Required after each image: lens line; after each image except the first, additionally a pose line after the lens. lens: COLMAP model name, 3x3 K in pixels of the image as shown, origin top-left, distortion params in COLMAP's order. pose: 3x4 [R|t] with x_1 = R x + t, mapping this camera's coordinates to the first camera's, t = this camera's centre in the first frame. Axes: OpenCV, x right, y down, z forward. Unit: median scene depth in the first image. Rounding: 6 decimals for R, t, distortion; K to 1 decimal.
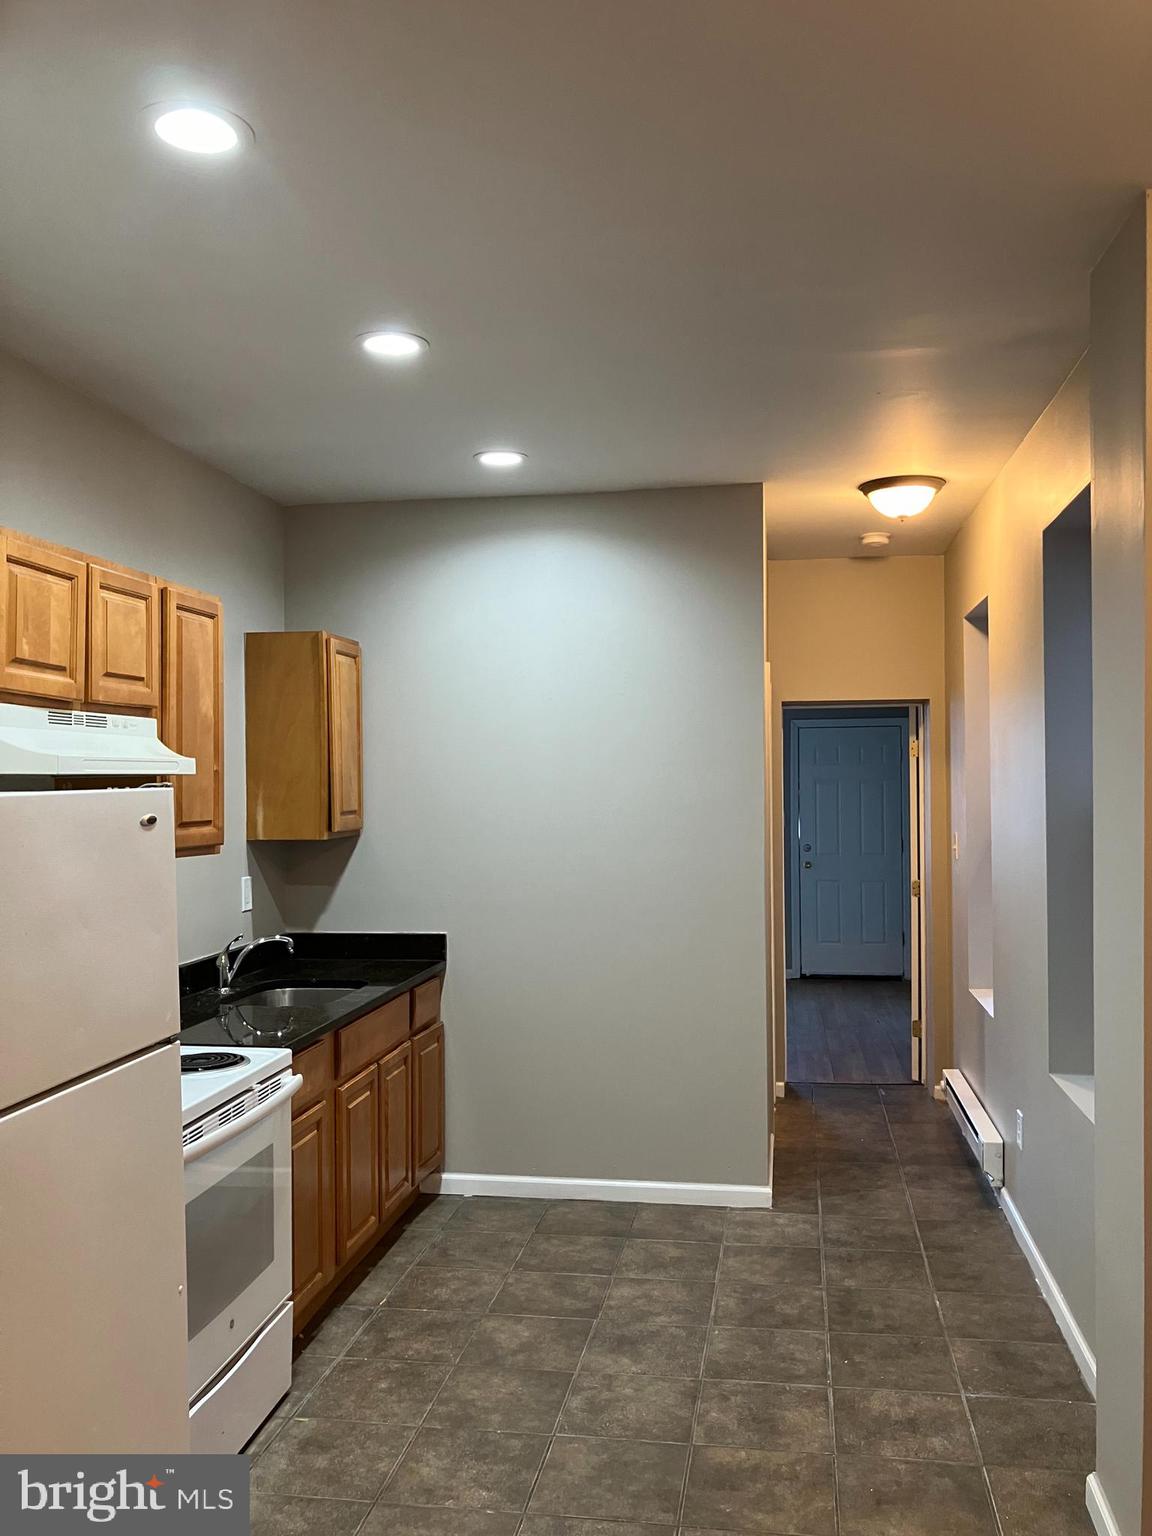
lens RADIAL K [[1250.9, 0, 576.0], [0, 1250.9, 768.0], [0, 0, 1]] dist [0.007470, 0.002137]
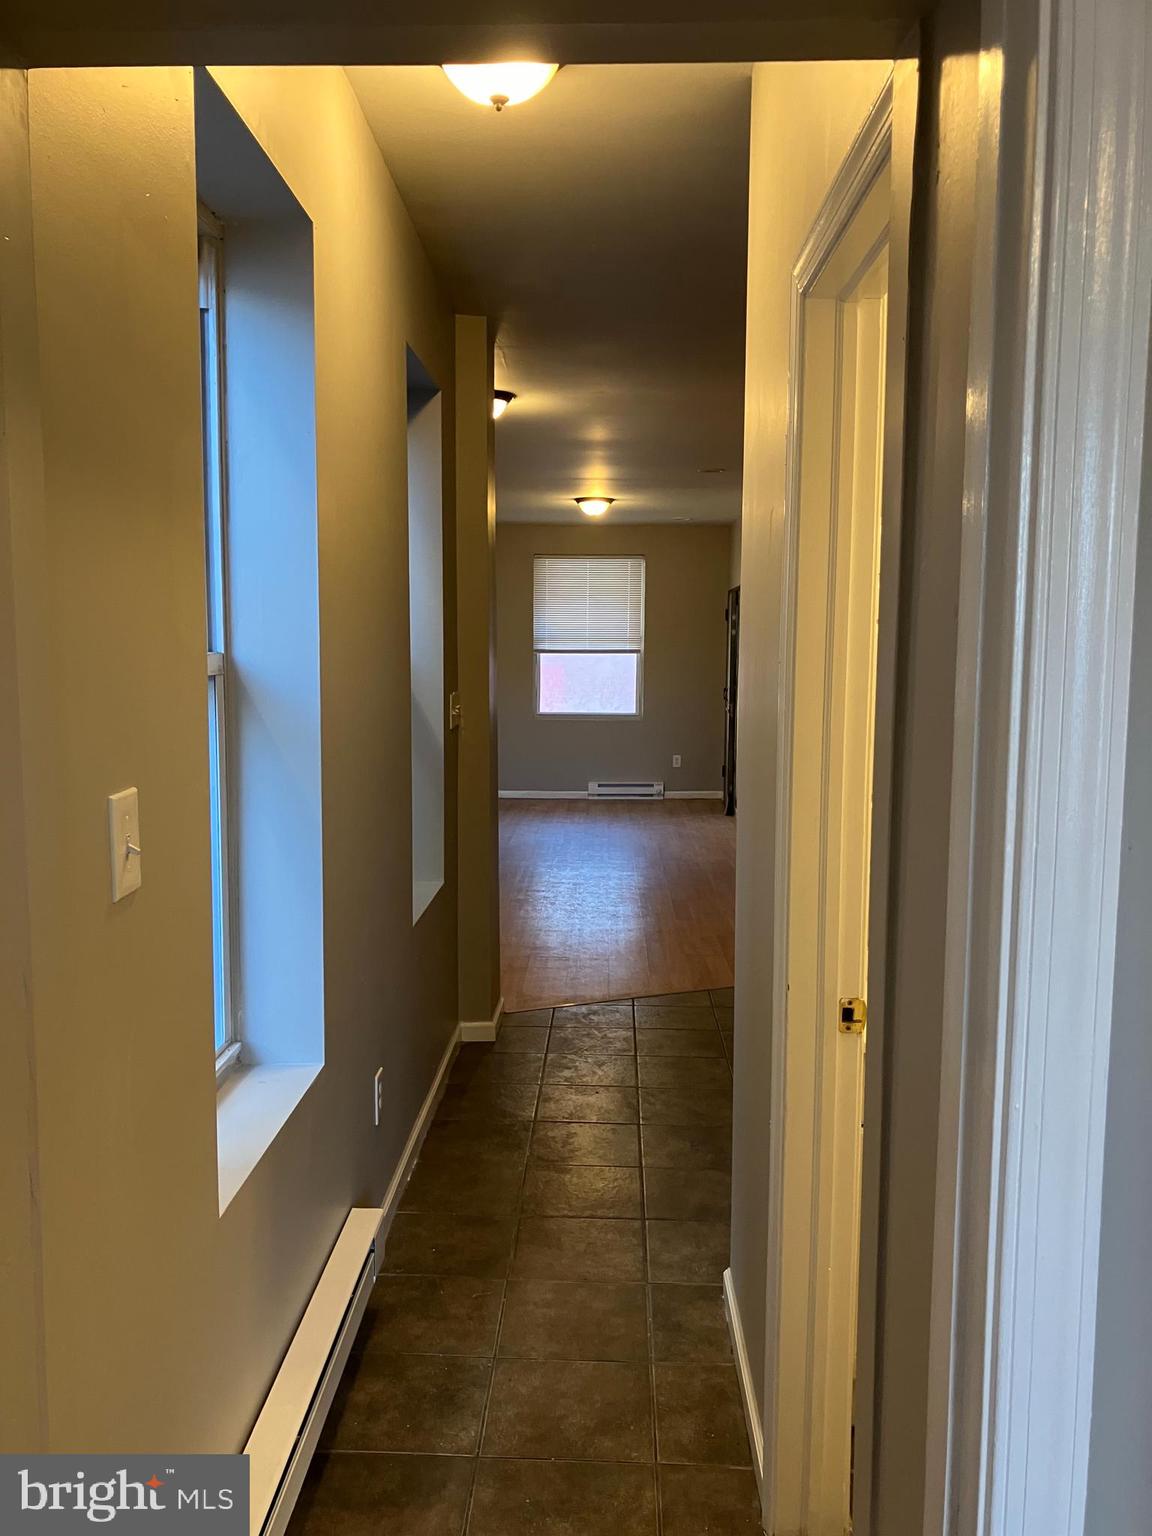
lens RADIAL K [[1250.9, 0, 576.0], [0, 1250.9, 768.0], [0, 0, 1]] dist [0.007470, 0.002137]
pose [[-0.990001, 0.021967, -0.139339, 0.325349], [0.010668, 0.996631, 0.081325, 0.033249], [0.140656, 0.079025, -0.986900, 1.670098]]
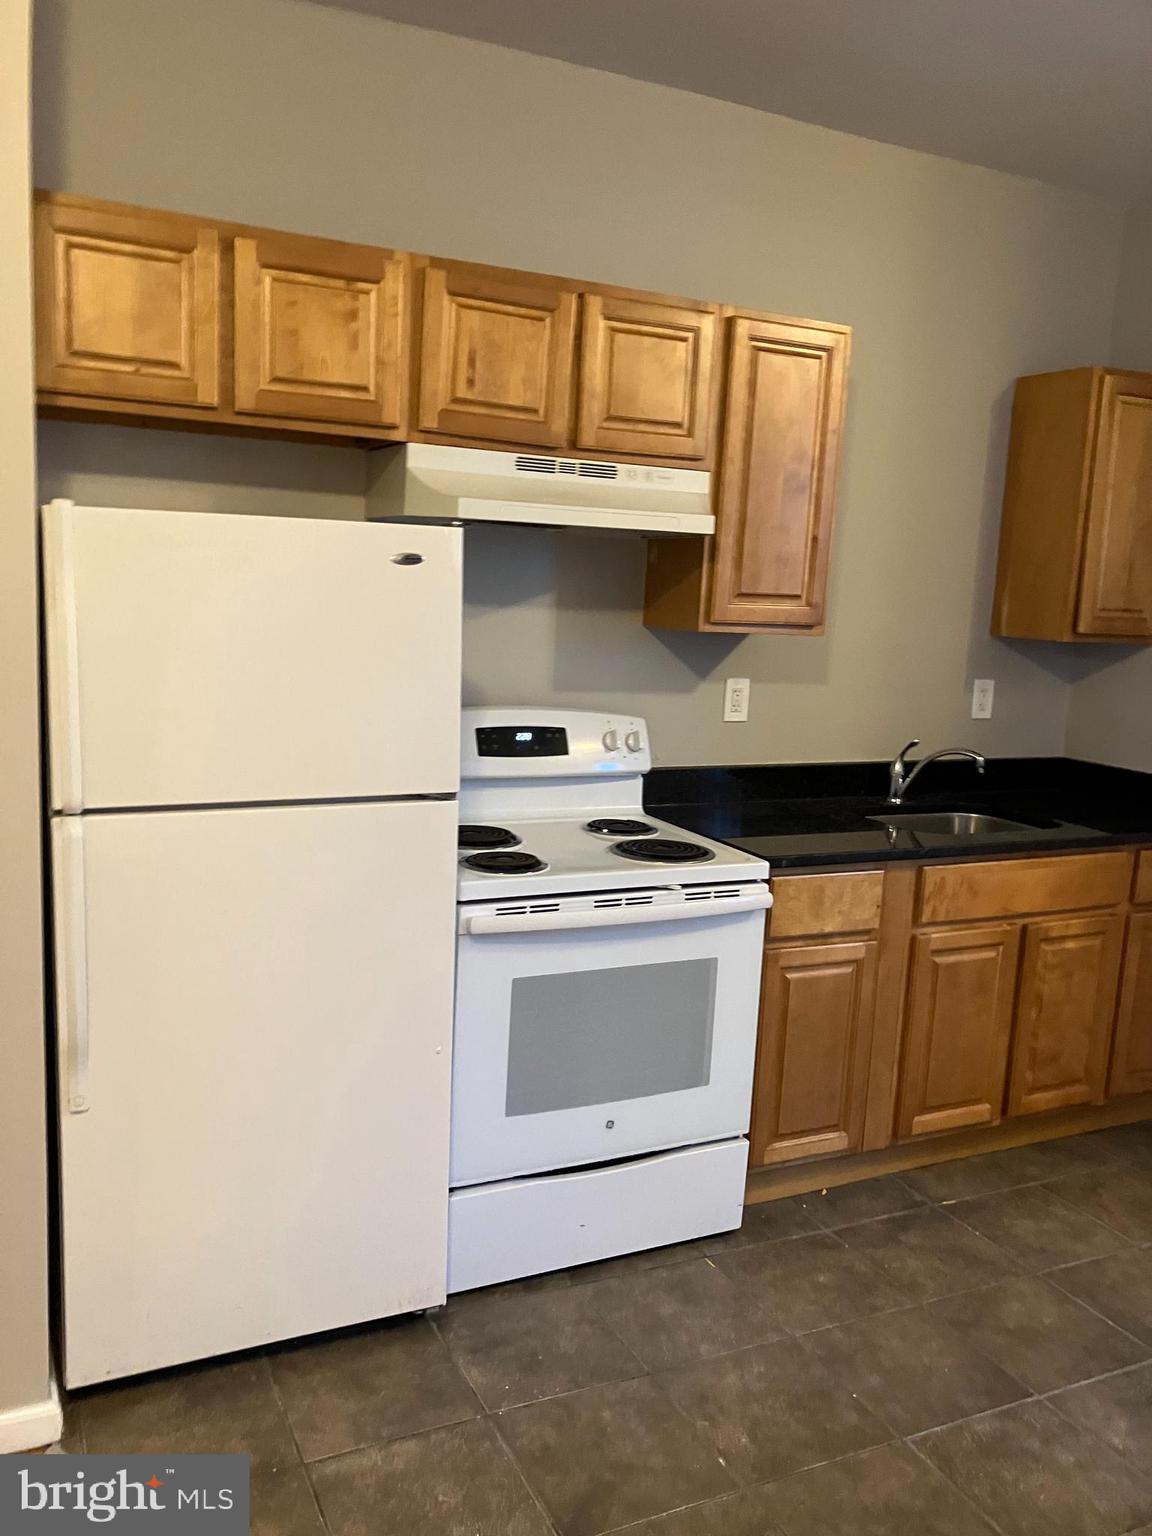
lens RADIAL K [[1250.9, 0, 576.0], [0, 1250.9, 768.0], [0, 0, 1]] dist [0.007470, 0.002137]
pose [[0.580394, 0.157014, -0.799055, 0.294797], [-0.042302, 0.985724, 0.162969, 0.022828], [0.813236, -0.060785, 0.578751, 0.326696]]
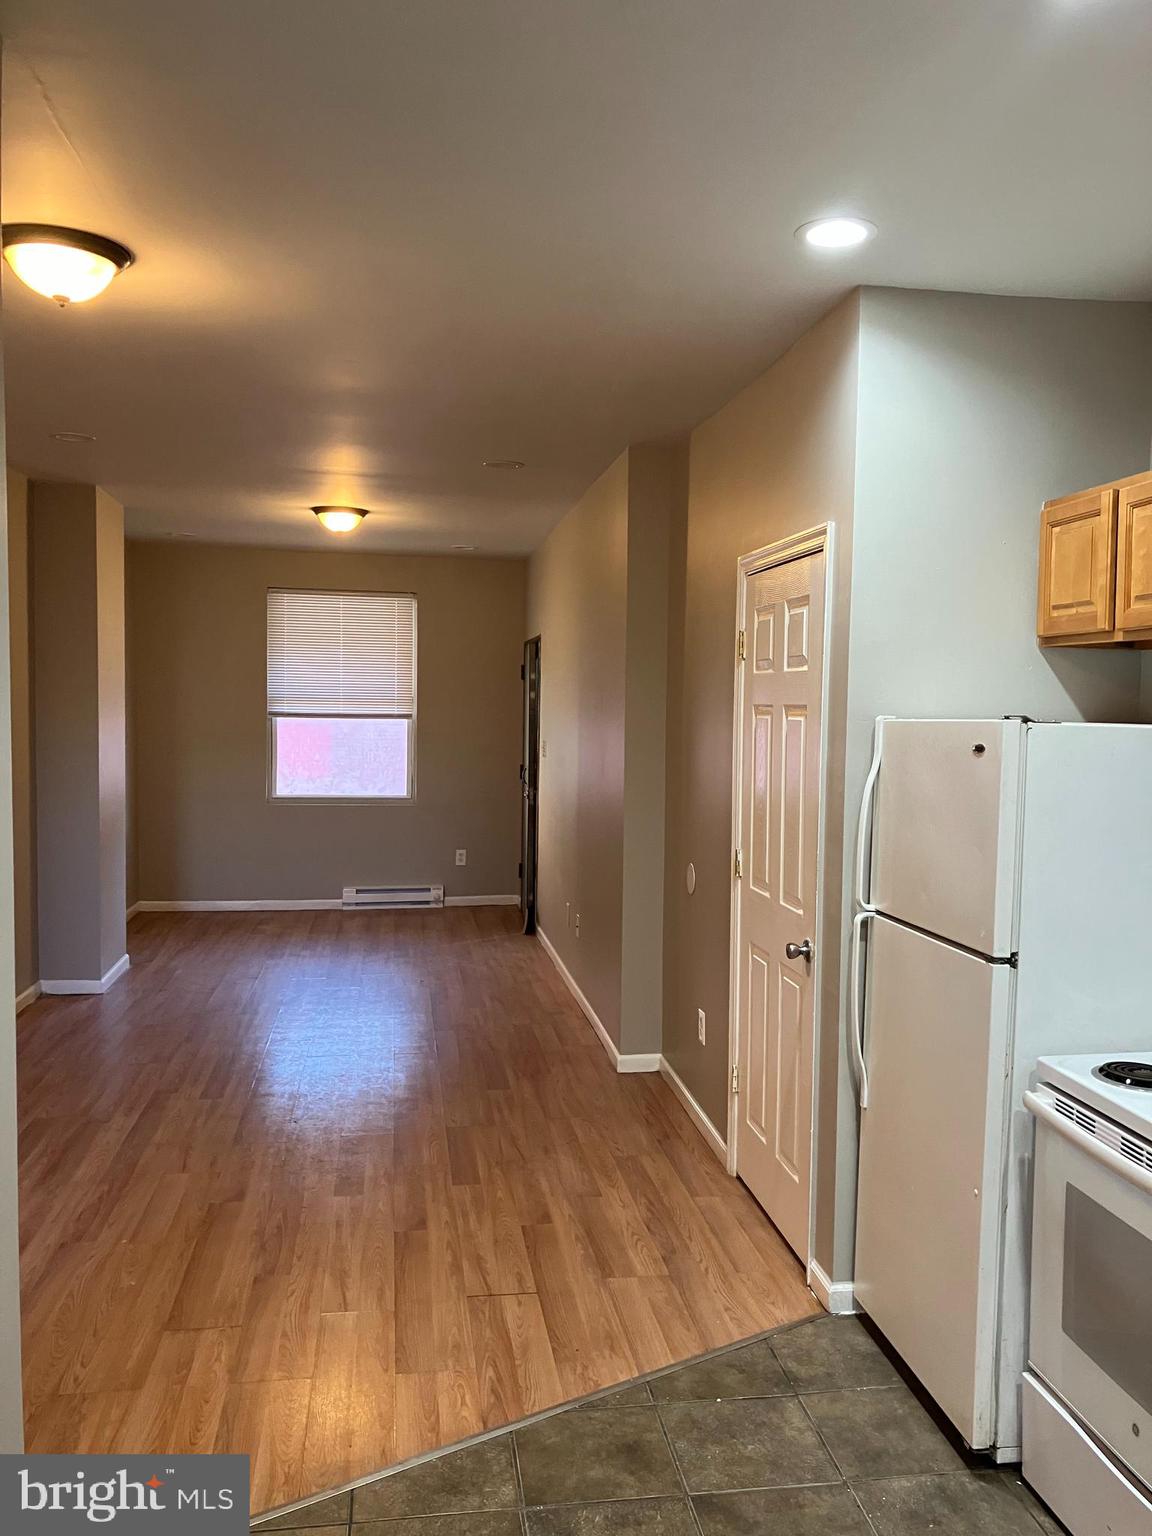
lens RADIAL K [[1265.3, 0, 637.0], [0, 1265.3, 797.4], [0, 0, 1]] dist [0.171603, -0.159582]
pose [[-0.937201, 0.025686, -0.347842, 0.199768], [0.003931, 0.997999, 0.063106, 0.005804], [0.348767, 0.057775, -0.935427, 1.150406]]
